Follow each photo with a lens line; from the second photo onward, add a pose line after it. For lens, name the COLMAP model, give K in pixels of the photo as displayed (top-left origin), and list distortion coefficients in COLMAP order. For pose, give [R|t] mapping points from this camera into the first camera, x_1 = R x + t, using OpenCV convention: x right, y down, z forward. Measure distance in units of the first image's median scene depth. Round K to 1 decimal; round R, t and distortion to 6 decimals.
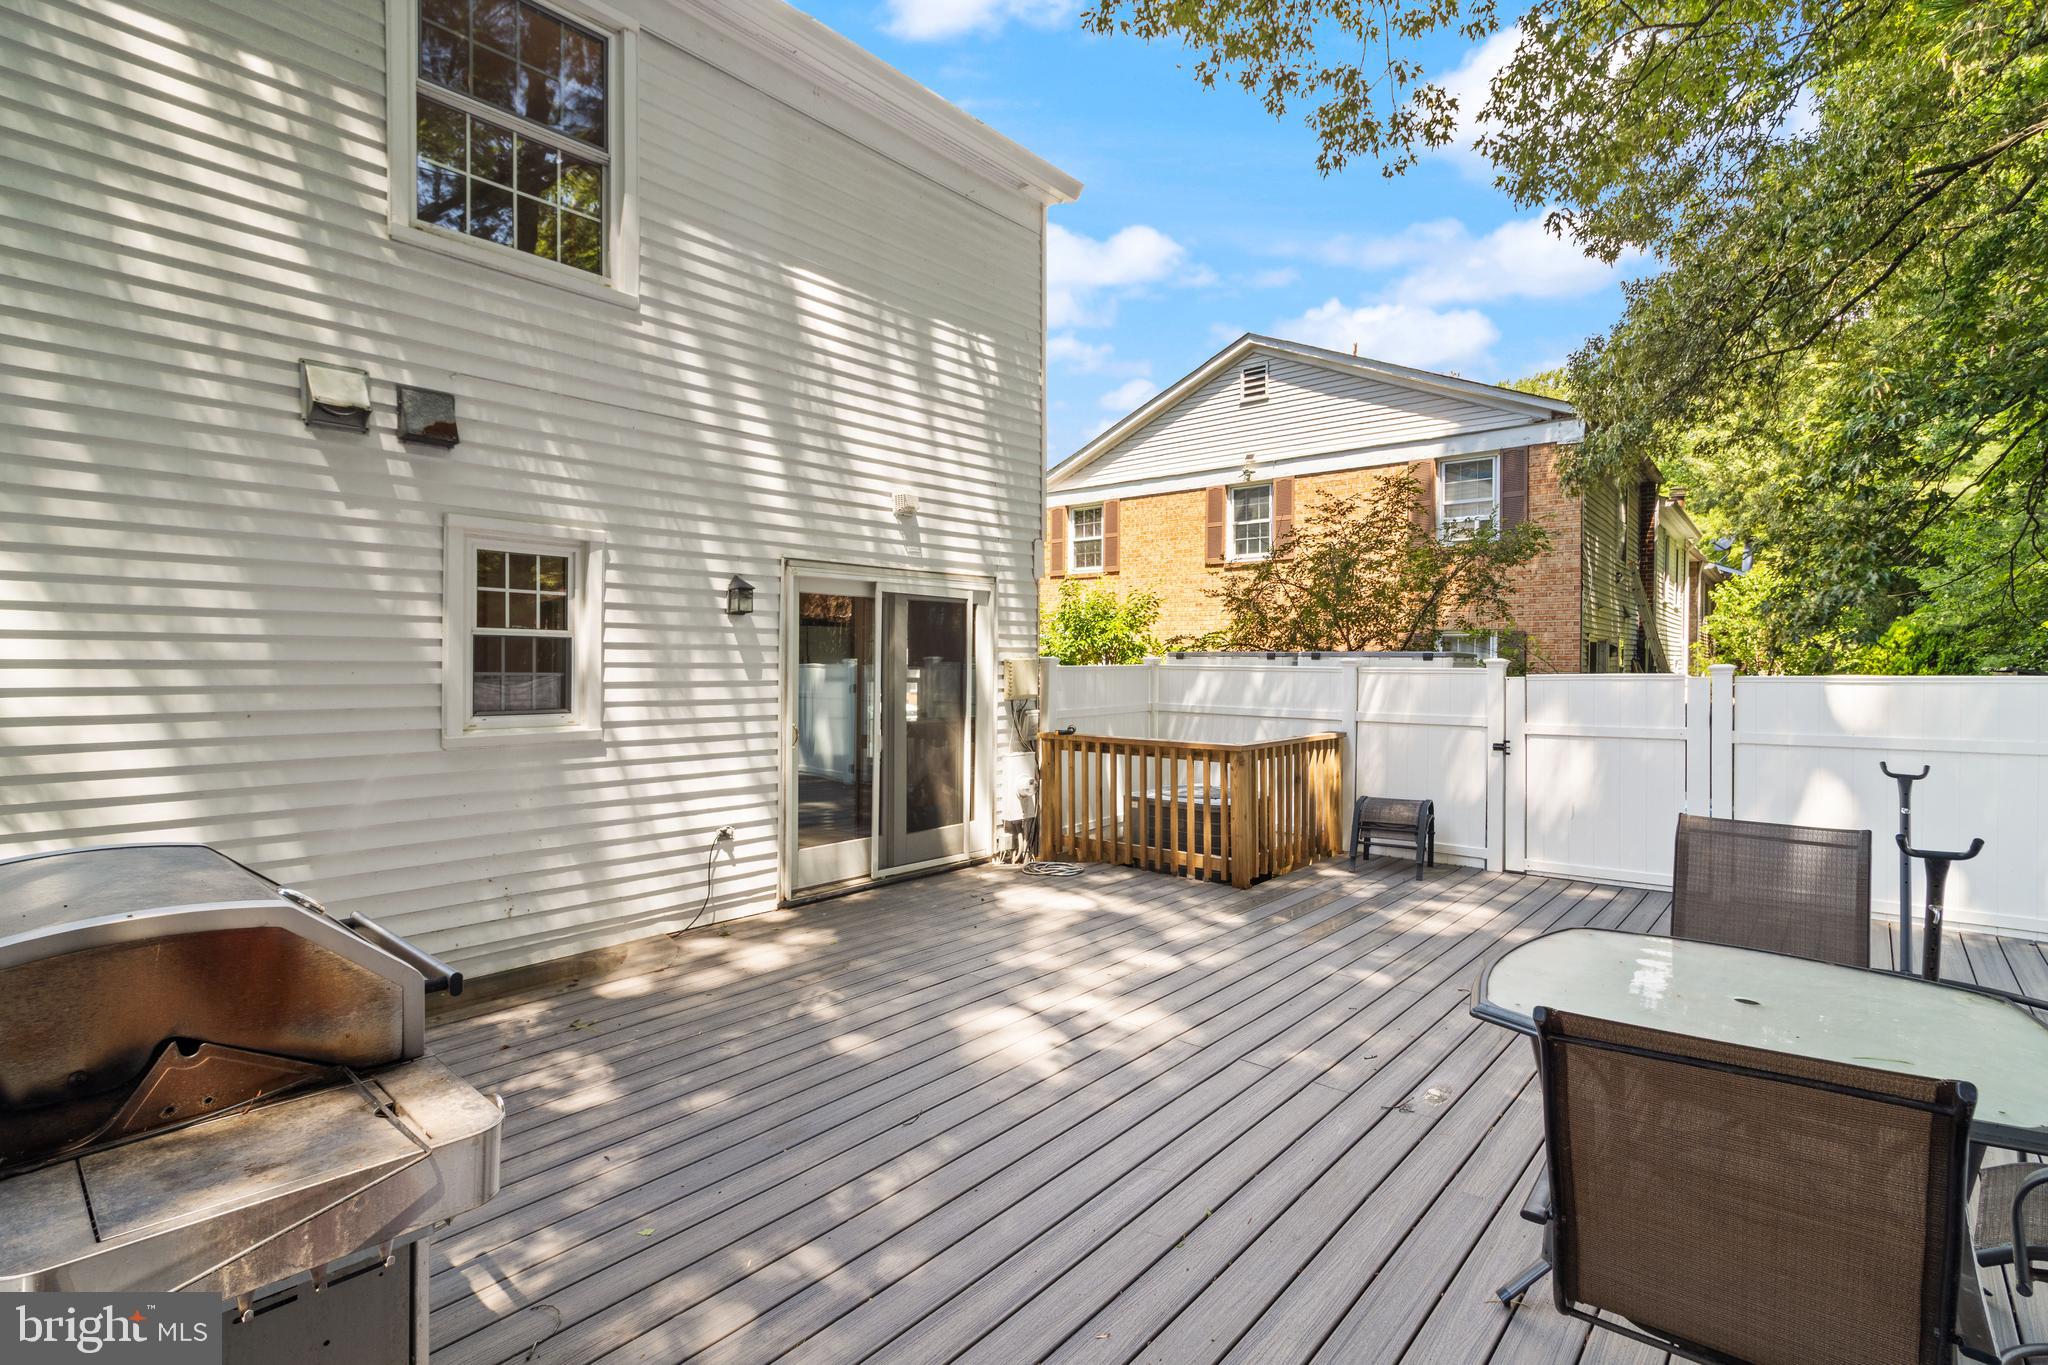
lens RADIAL K [[975.9, 0, 1012.4], [0, 975.9, 656.9], [0, 0, 1]] dist [-0.003790, 0.009493]
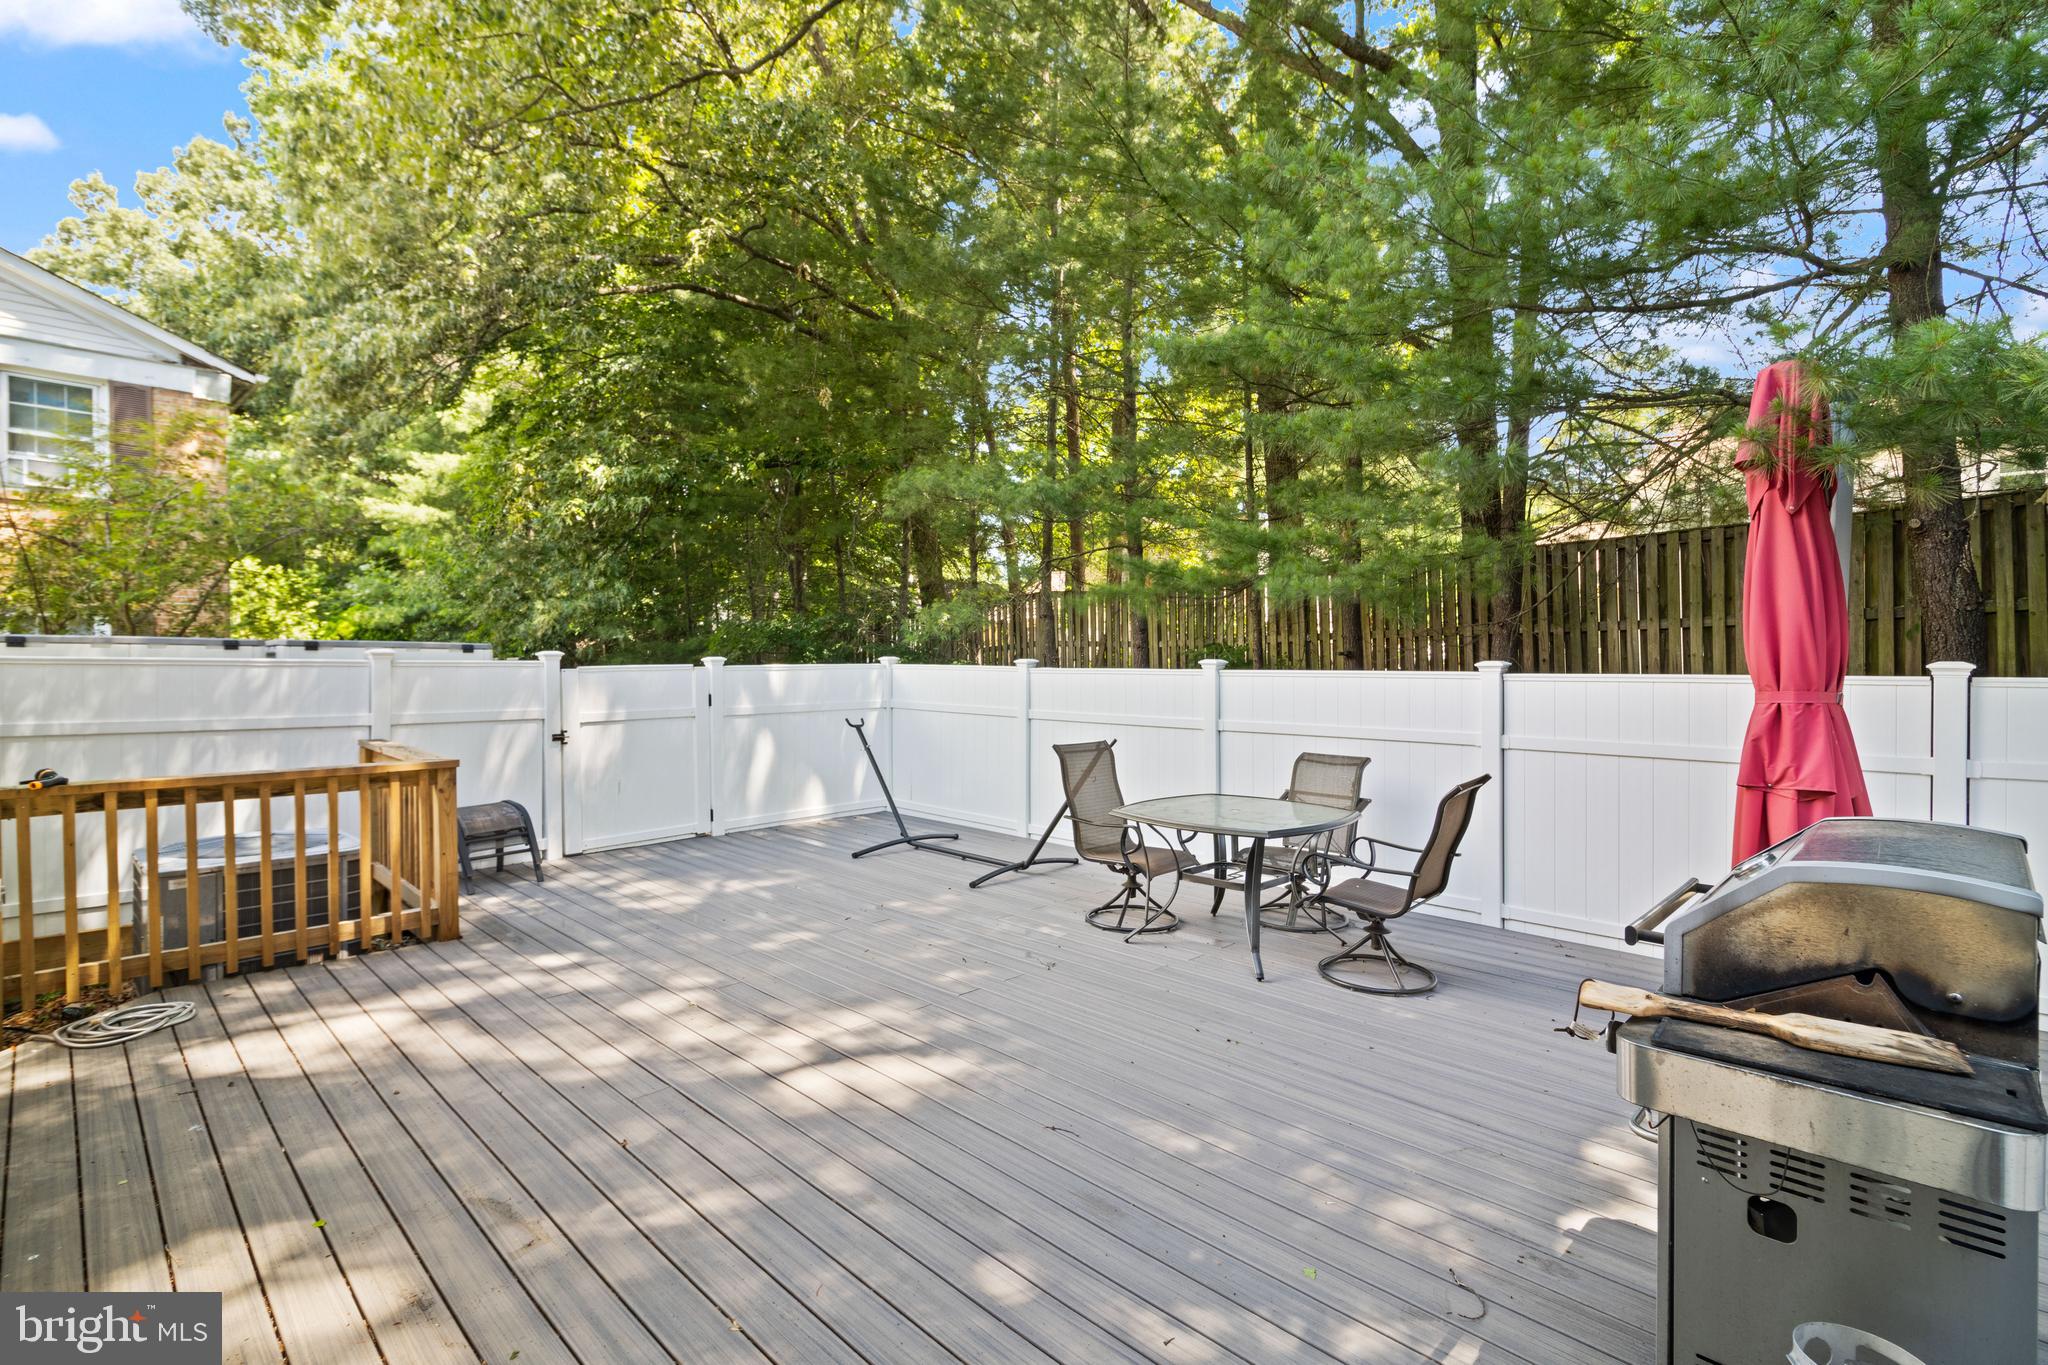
lens RADIAL K [[961.8, 0, 1019.7], [0, 961.8, 650.2], [0, 0, 1]] dist [0.005850, -0.000946]
pose [[0.052073, 0.003131, 0.998638, -0.819218], [-0.012498, 0.999919, -0.002483, -0.004239], [-0.998565, -0.012352, 0.052107, 0.768700]]
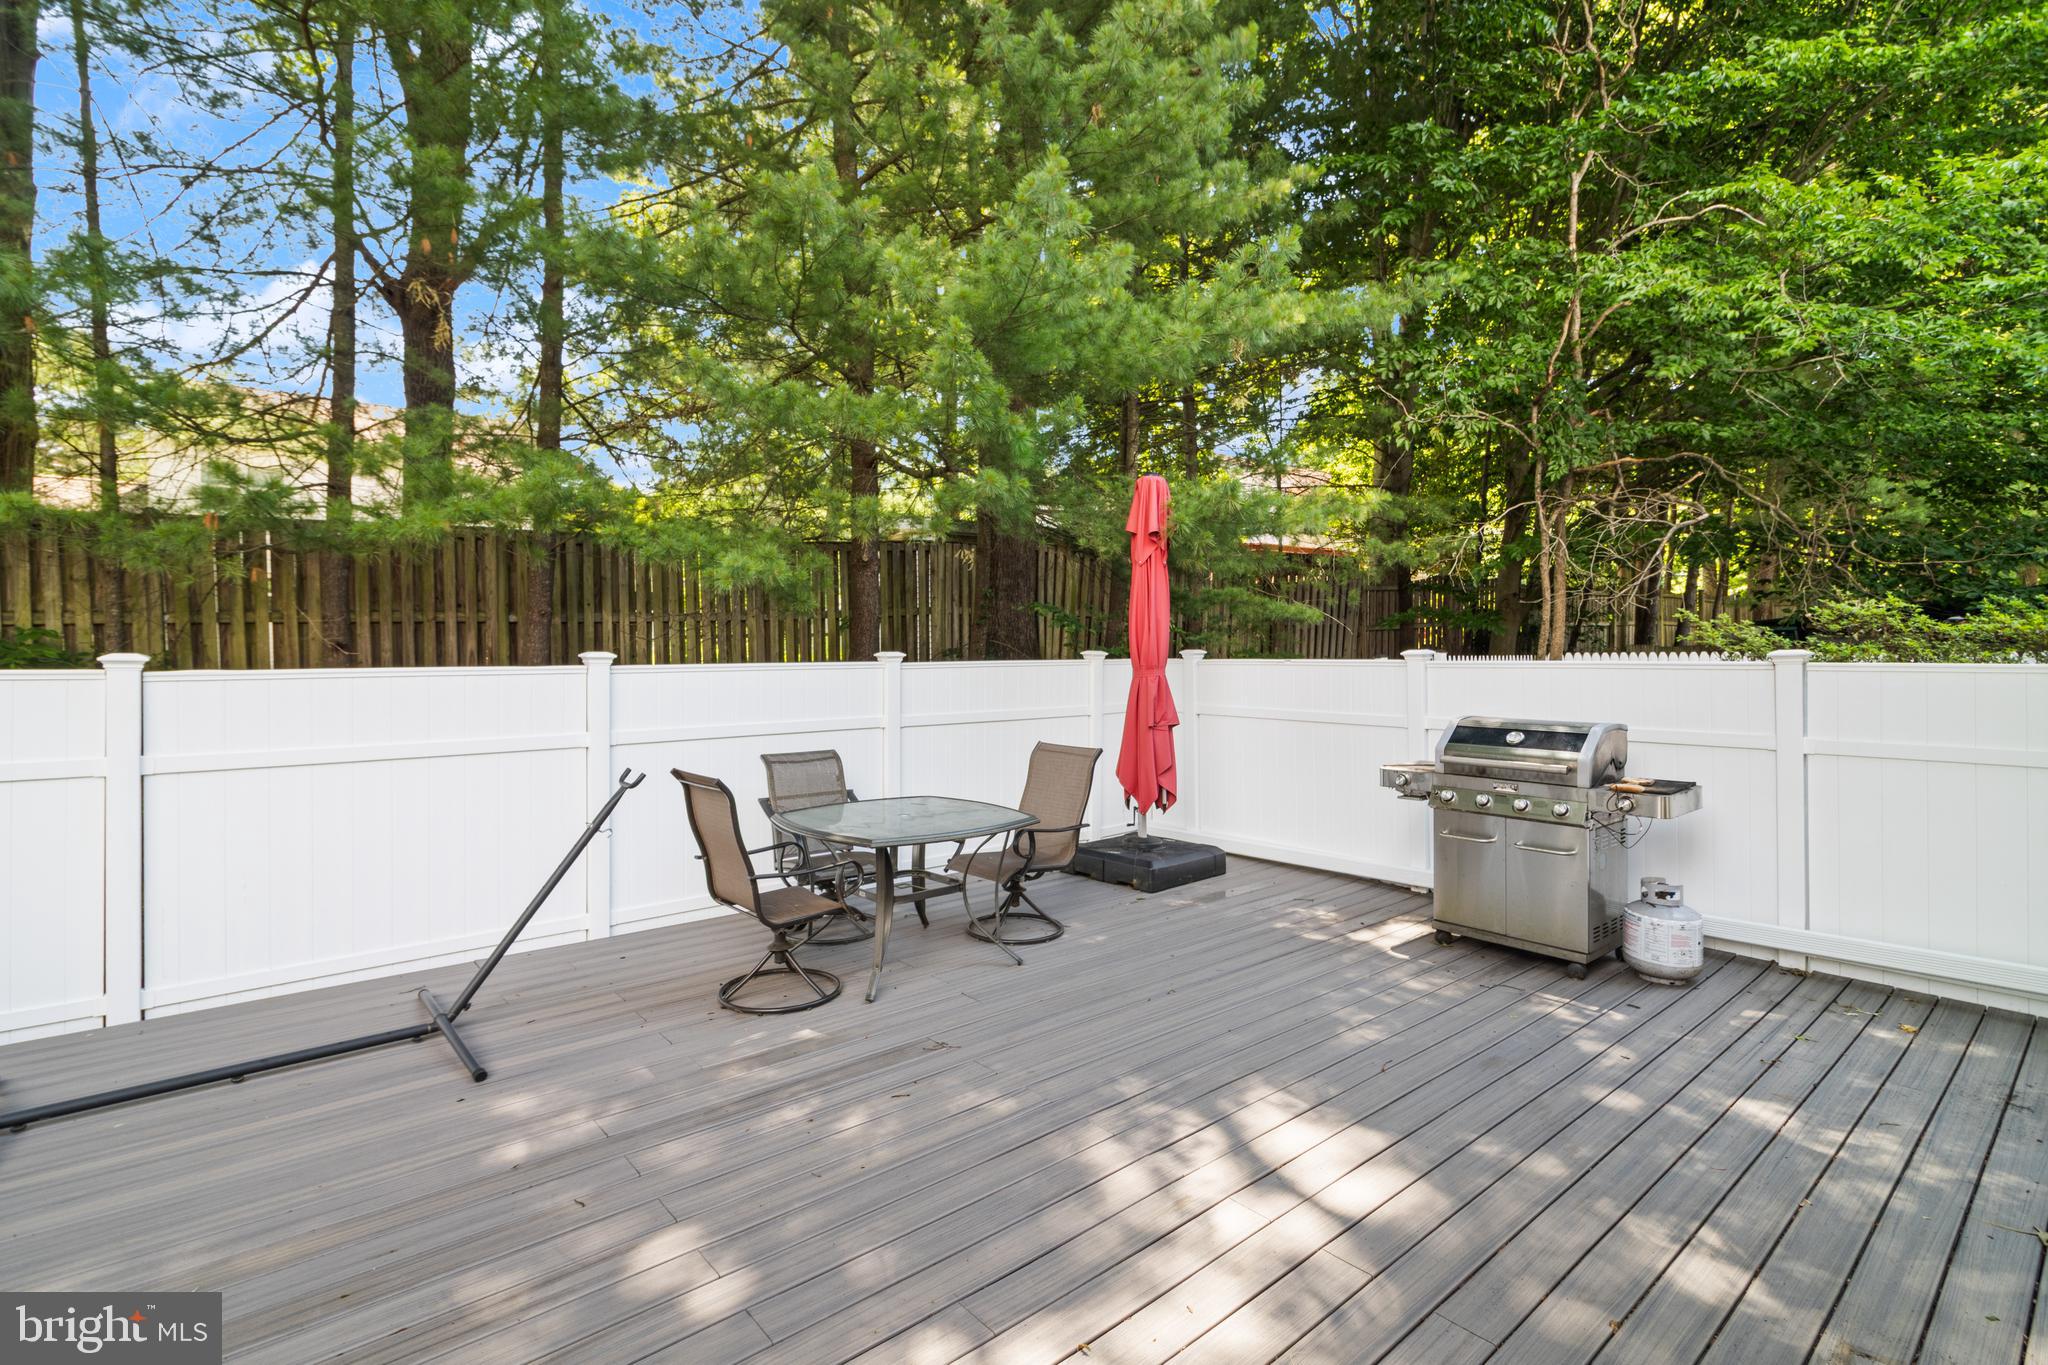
lens RADIAL K [[975.9, 0, 1012.4], [0, 975.9, 656.9], [0, 0, 1]] dist [-0.003790, 0.009493]
pose [[-0.989738, -0.003121, 0.142857, 0.124357], [-0.003707, 0.999986, -0.003837, 0.012249], [-0.142843, -0.004327, -0.989736, 1.656959]]
